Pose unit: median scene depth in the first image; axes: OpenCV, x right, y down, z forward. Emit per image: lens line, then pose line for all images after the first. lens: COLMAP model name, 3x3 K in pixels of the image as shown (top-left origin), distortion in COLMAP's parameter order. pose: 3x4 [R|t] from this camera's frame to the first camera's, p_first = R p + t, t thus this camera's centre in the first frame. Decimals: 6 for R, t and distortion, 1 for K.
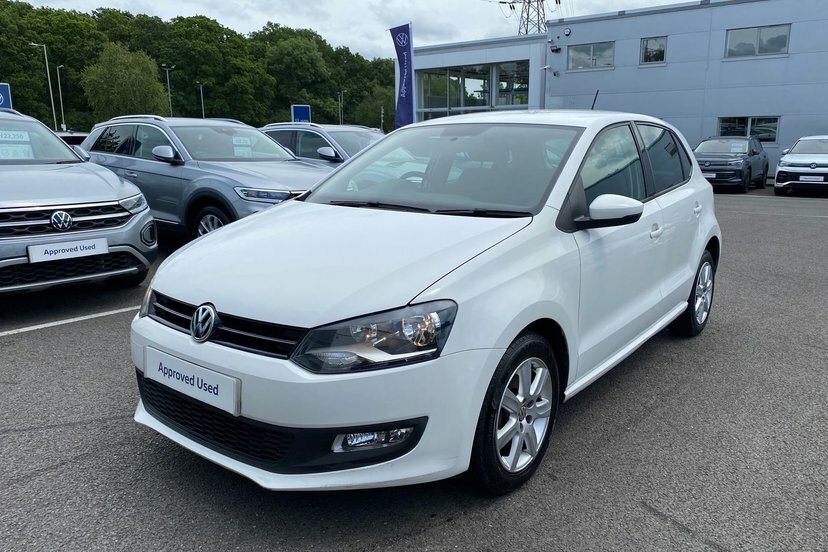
lens RADIAL K [[647.5, 0, 414.0], [0, 647.5, 276.0], [0, 0, 1]] dist [0.010088, -0.000890]
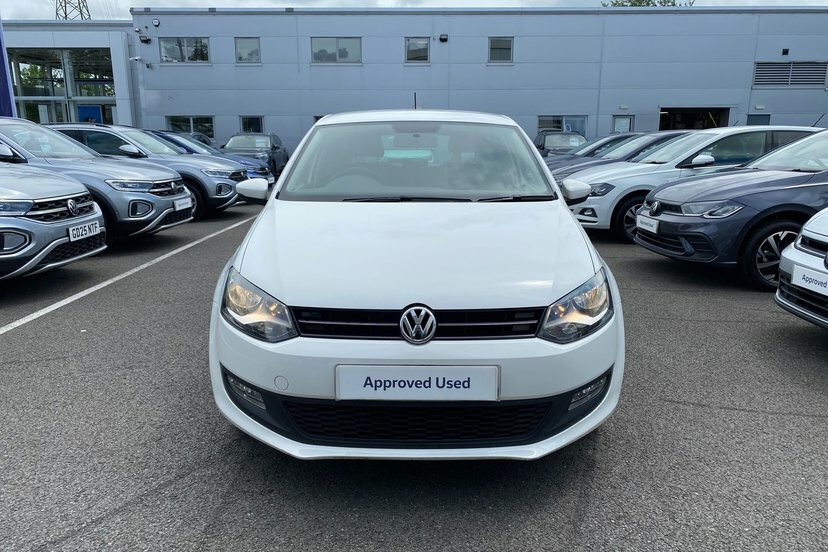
lens RADIAL K [[647.5, 0, 414.0], [0, 647.5, 276.0], [0, 0, 1]] dist [0.010088, -0.000890]
pose [[0.784357, -0.130314, 0.606467, -0.476365], [0.126566, 0.990738, 0.049194, -0.025572], [-0.607260, 0.038173, 0.793586, 0.116995]]
